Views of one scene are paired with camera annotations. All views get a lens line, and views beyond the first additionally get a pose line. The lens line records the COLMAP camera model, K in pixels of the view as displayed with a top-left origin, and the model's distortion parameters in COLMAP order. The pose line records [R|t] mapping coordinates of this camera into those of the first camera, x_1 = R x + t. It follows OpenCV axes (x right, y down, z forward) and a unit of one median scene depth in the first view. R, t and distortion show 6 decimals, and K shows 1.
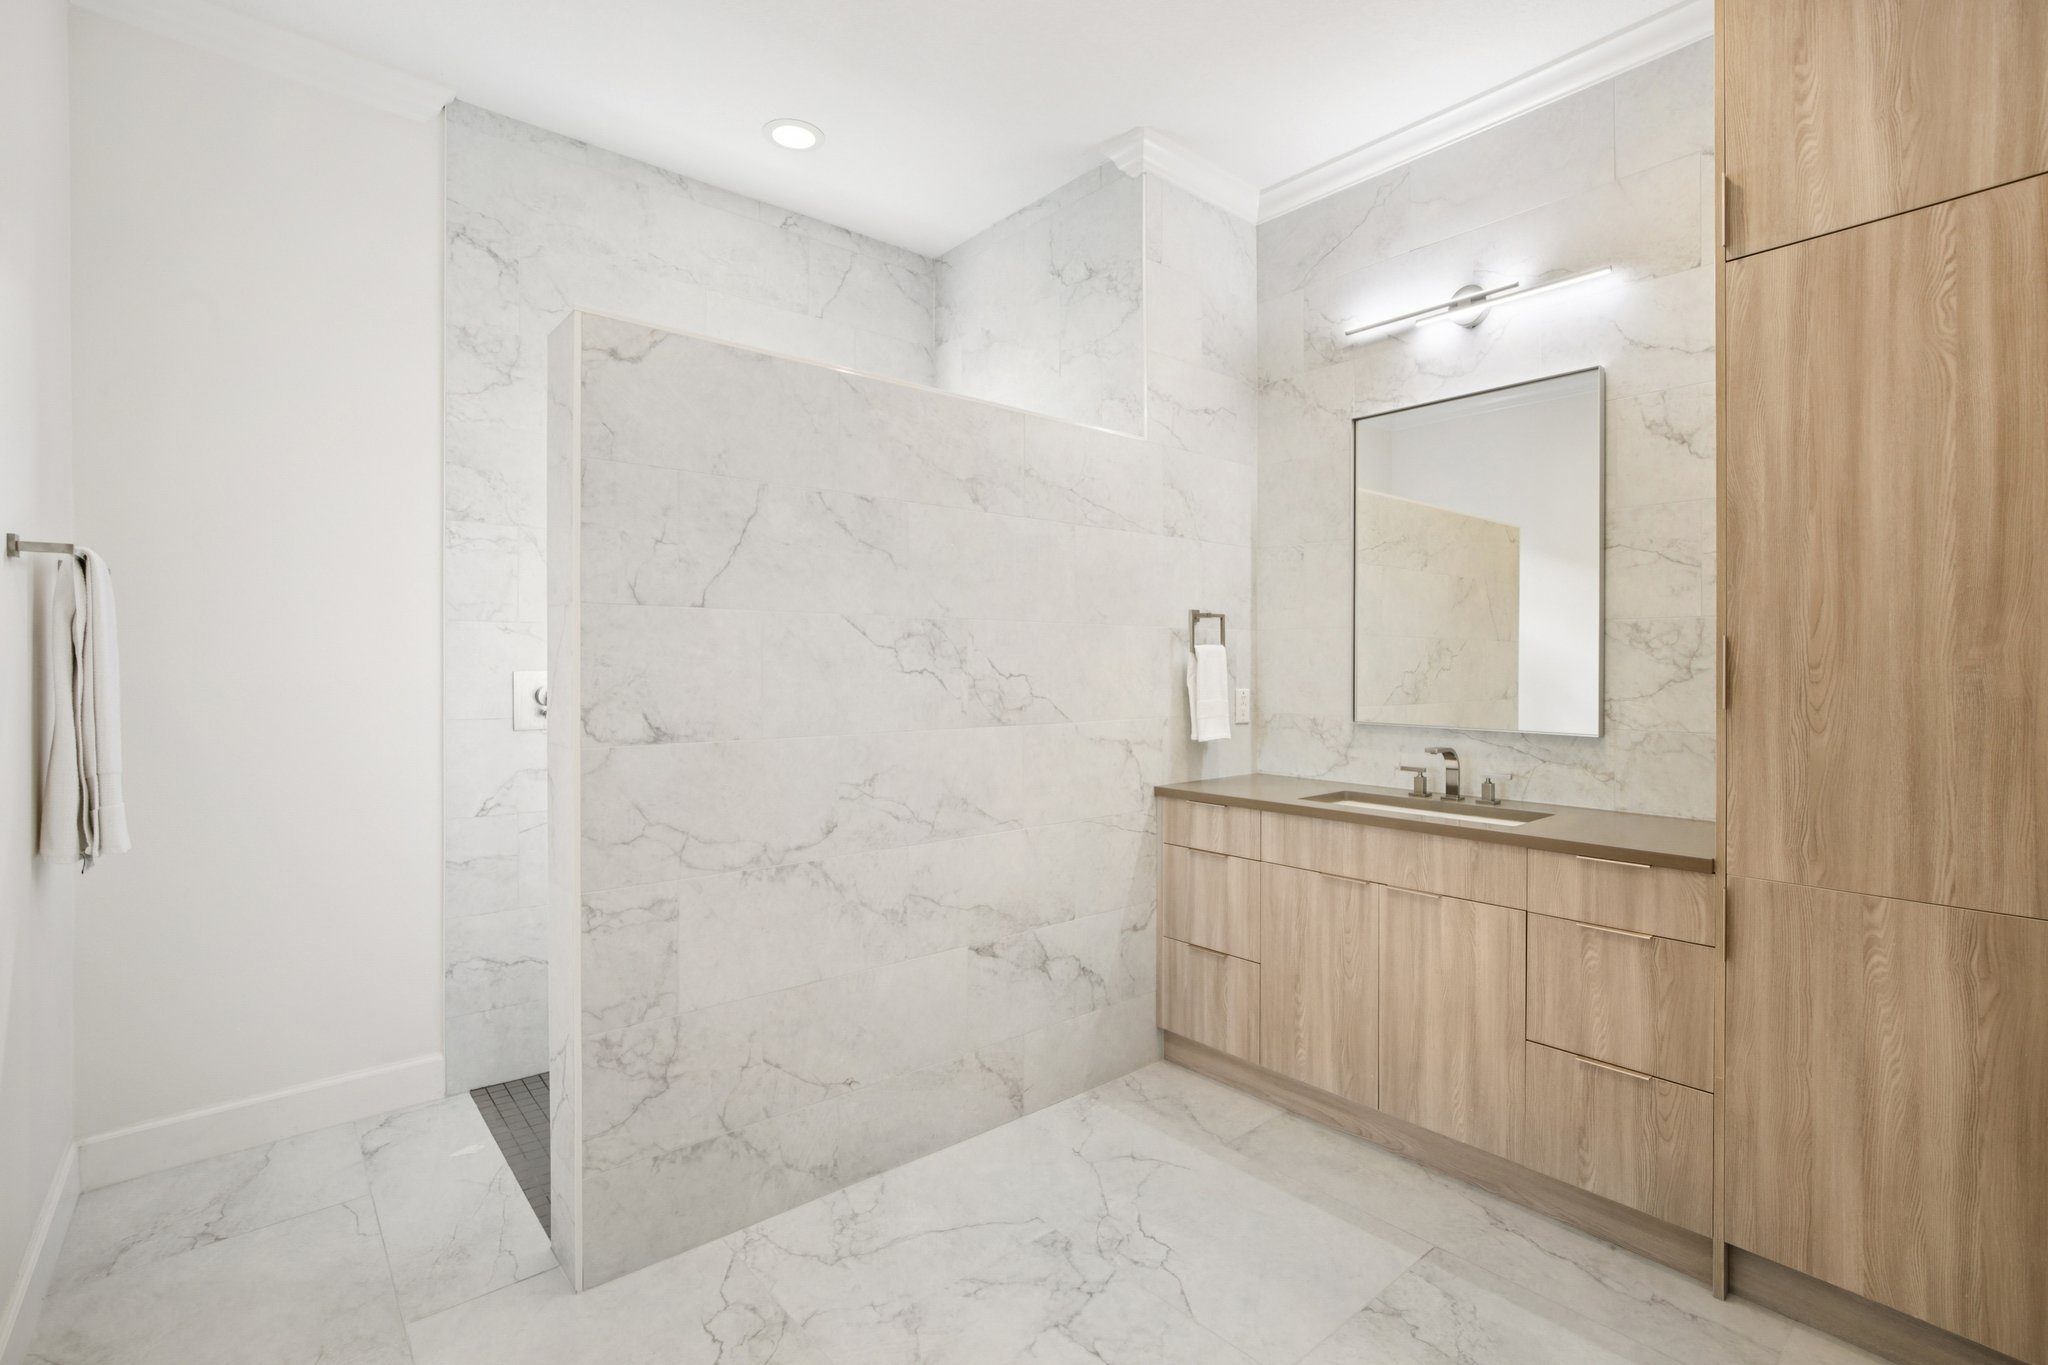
lens RADIAL K [[934.0, 0, 1014.3], [0, 934.0, 675.3], [0, 0, 1]] dist [-0.028016, 0.007164]
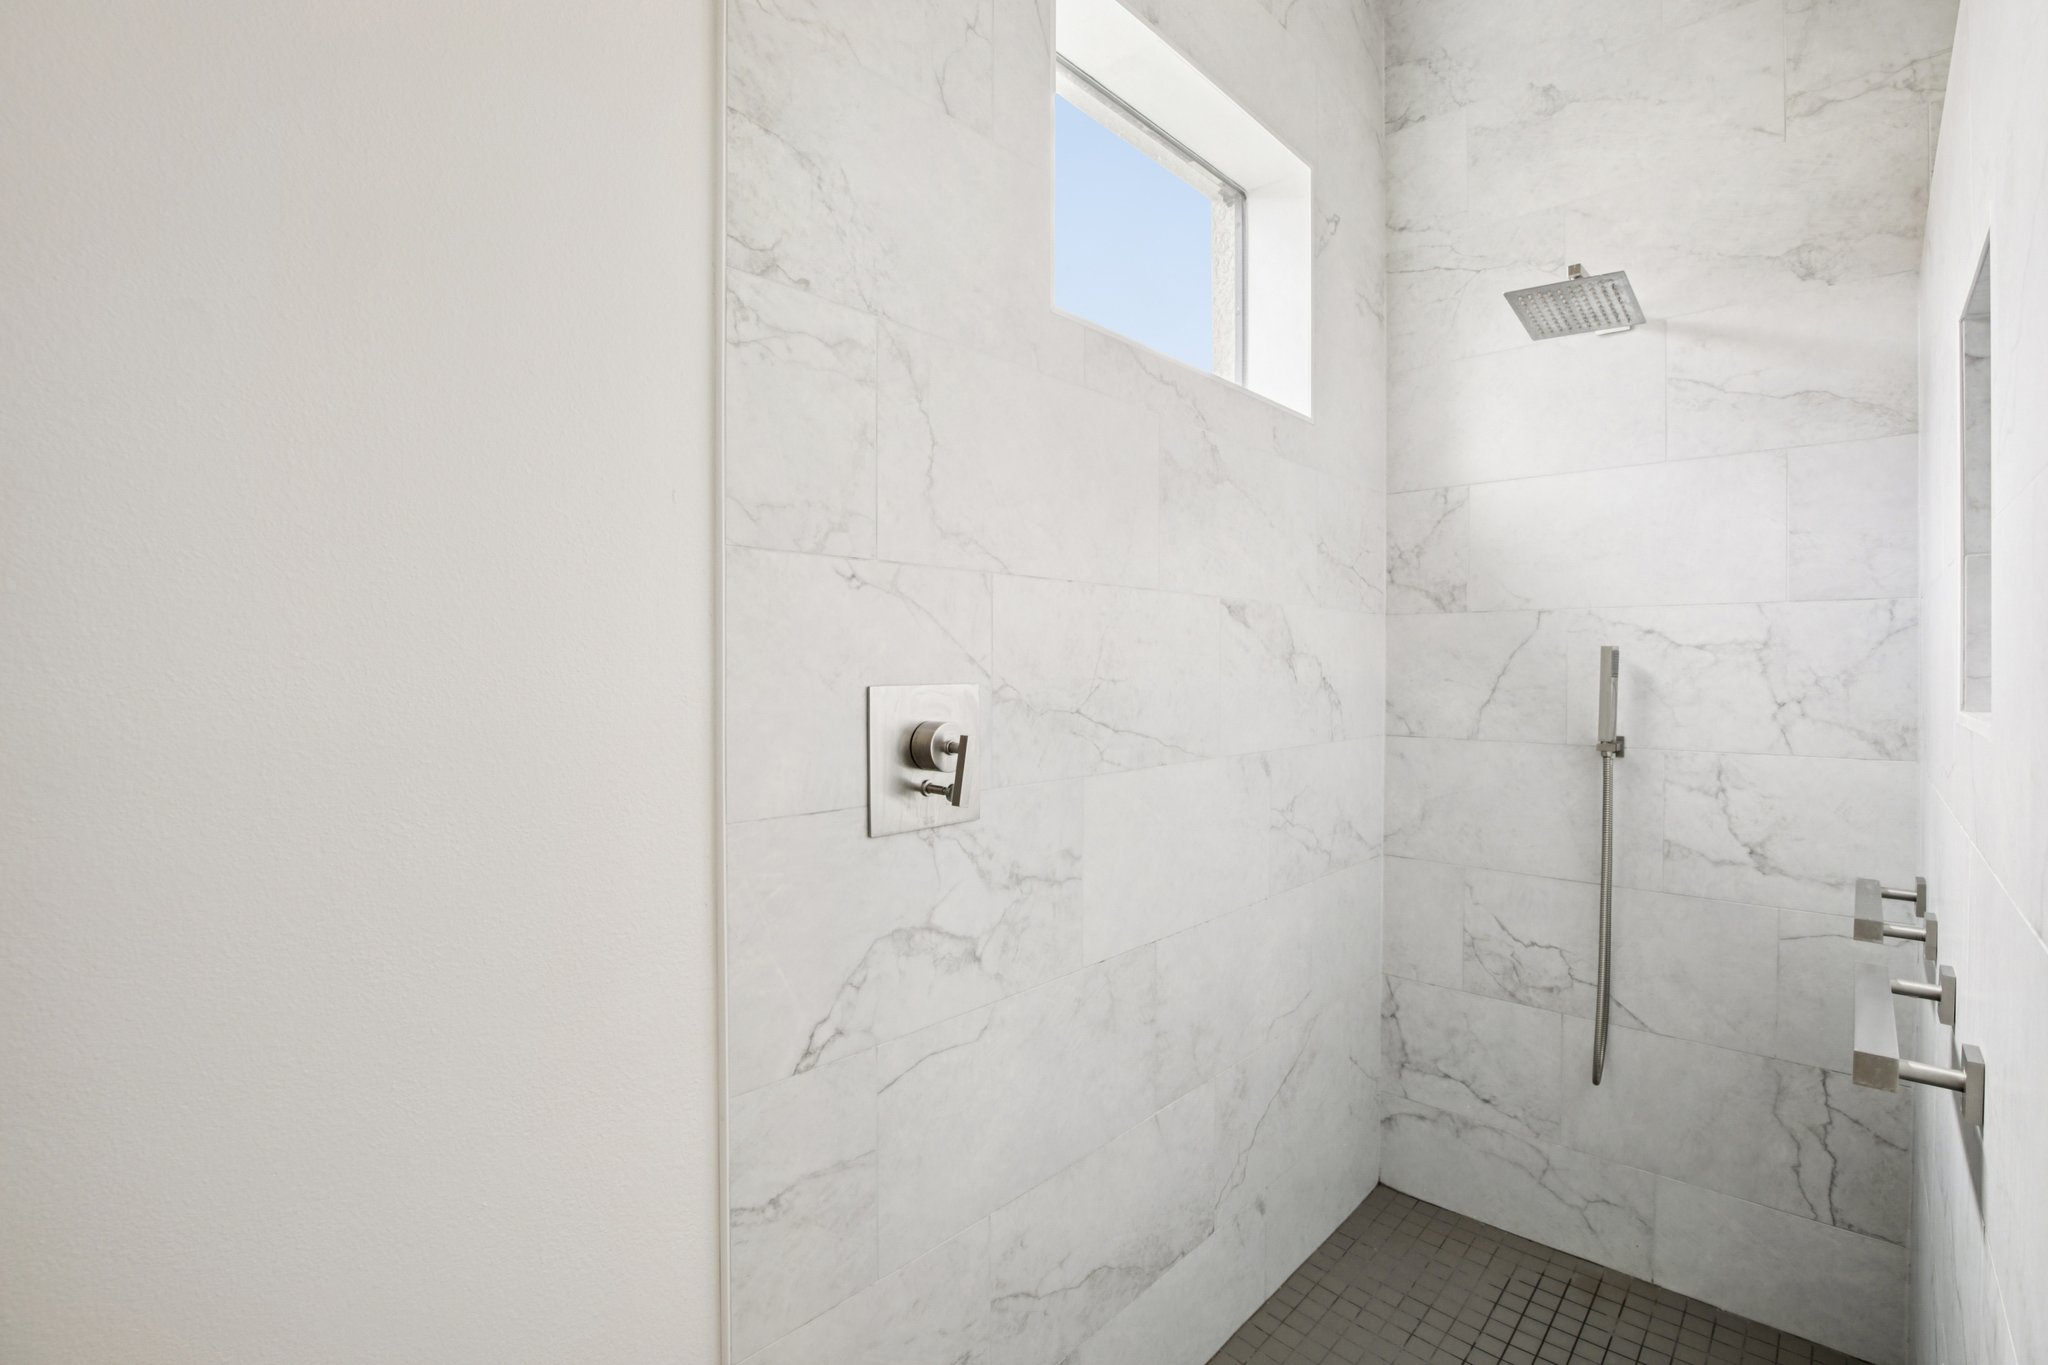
lens RADIAL K [[934.0, 0, 1034.4], [0, 934.0, 686.4], [0, 0, 1]] dist [-0.028016, 0.007164]
pose [[0.987949, -0.005350, 0.154688, -0.538471], [0.004538, 0.999974, 0.005601, -0.006327], [-0.154714, -0.004831, 0.987947, 0.608511]]
